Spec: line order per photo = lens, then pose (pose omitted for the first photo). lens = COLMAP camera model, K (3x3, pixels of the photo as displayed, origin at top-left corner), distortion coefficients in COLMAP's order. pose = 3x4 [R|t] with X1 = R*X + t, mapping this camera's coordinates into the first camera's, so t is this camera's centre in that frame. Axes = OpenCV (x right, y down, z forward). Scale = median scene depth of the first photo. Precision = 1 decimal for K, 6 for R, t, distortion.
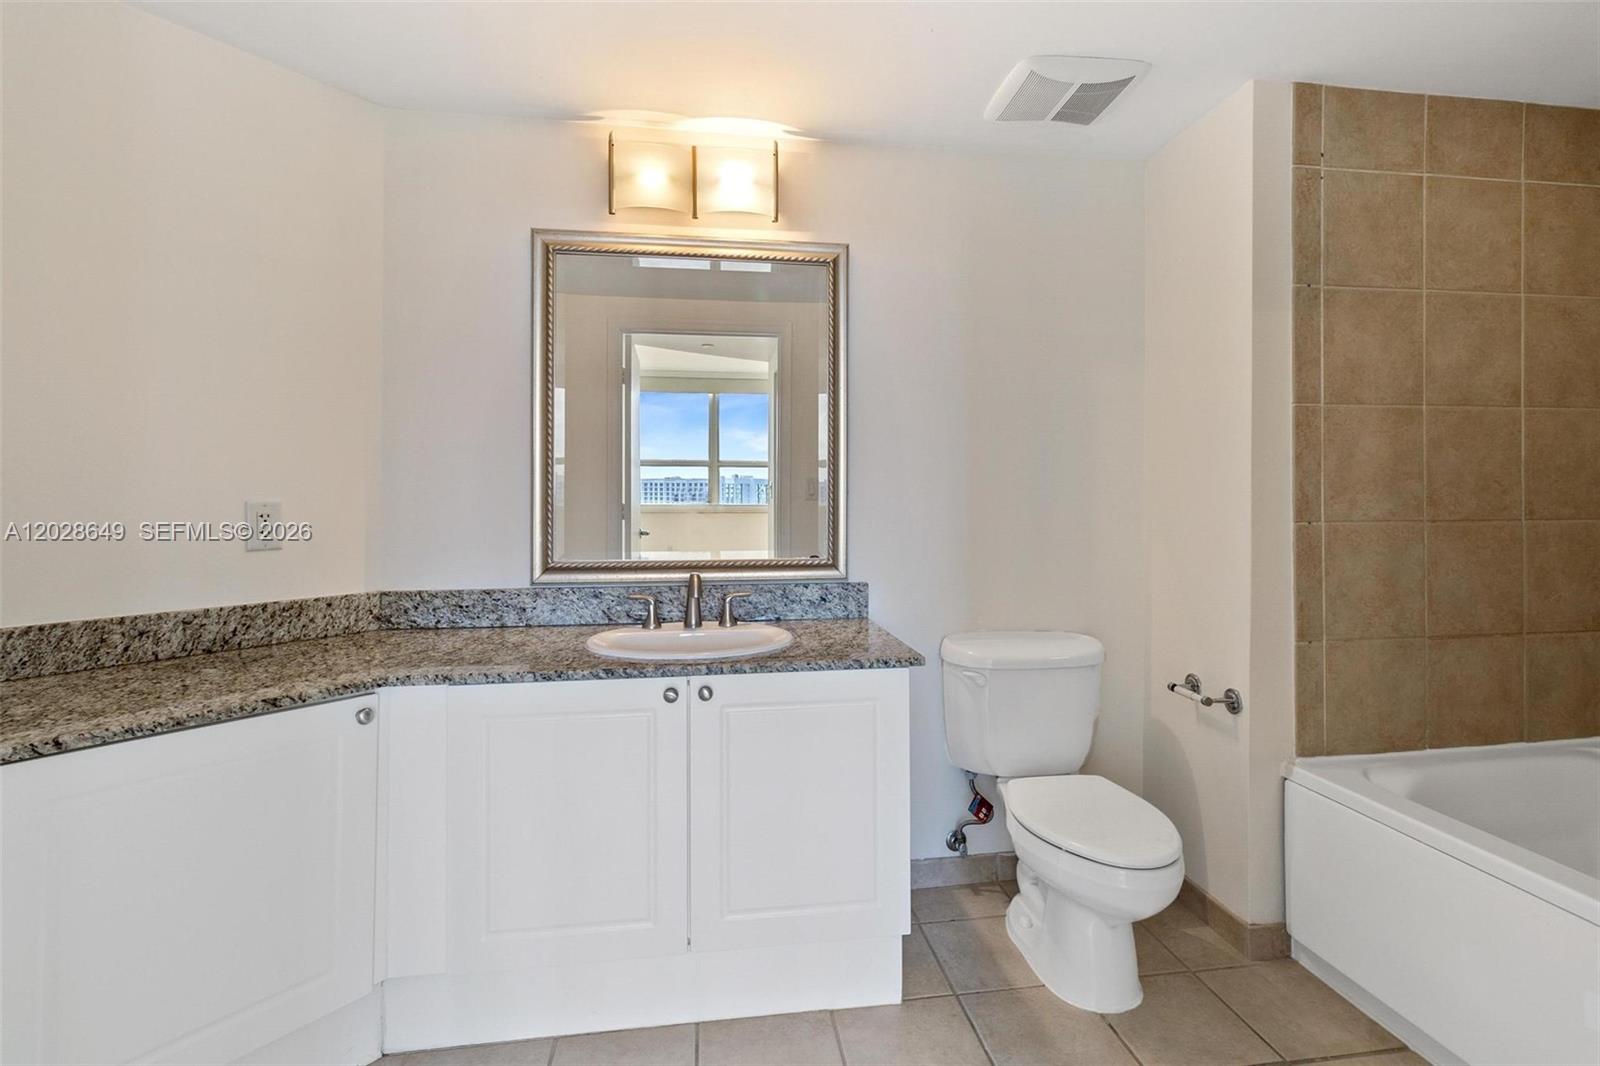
lens RADIAL K [[752.3, 0, 793.6], [0, 752.3, 518.4], [0, 0, 1]] dist [0.010297, -0.001760]
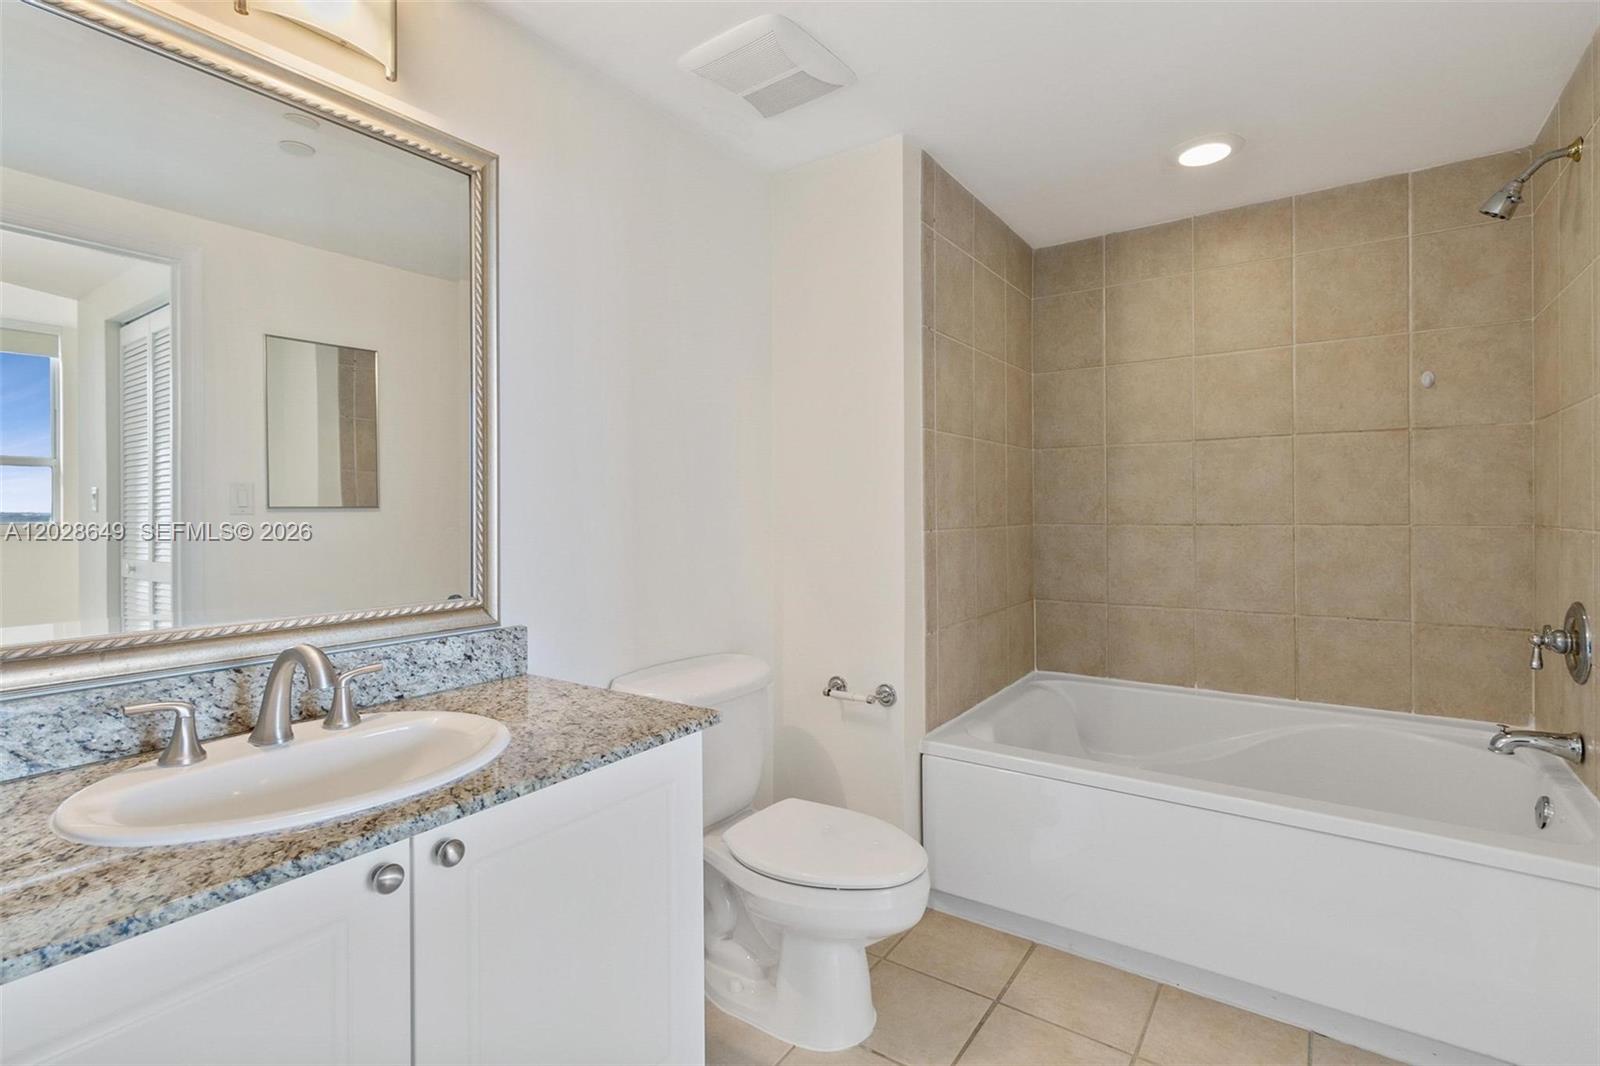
lens RADIAL K [[752.3, 0, 803.0], [0, 752.3, 522.7], [0, 0, 1]] dist [0.010297, -0.001760]
pose [[0.667848, -0.014455, 0.744157, -0.309919], [0.022280, 0.999752, -0.000576, -0.009963], [-0.743964, 0.016964, 0.668004, 0.354494]]
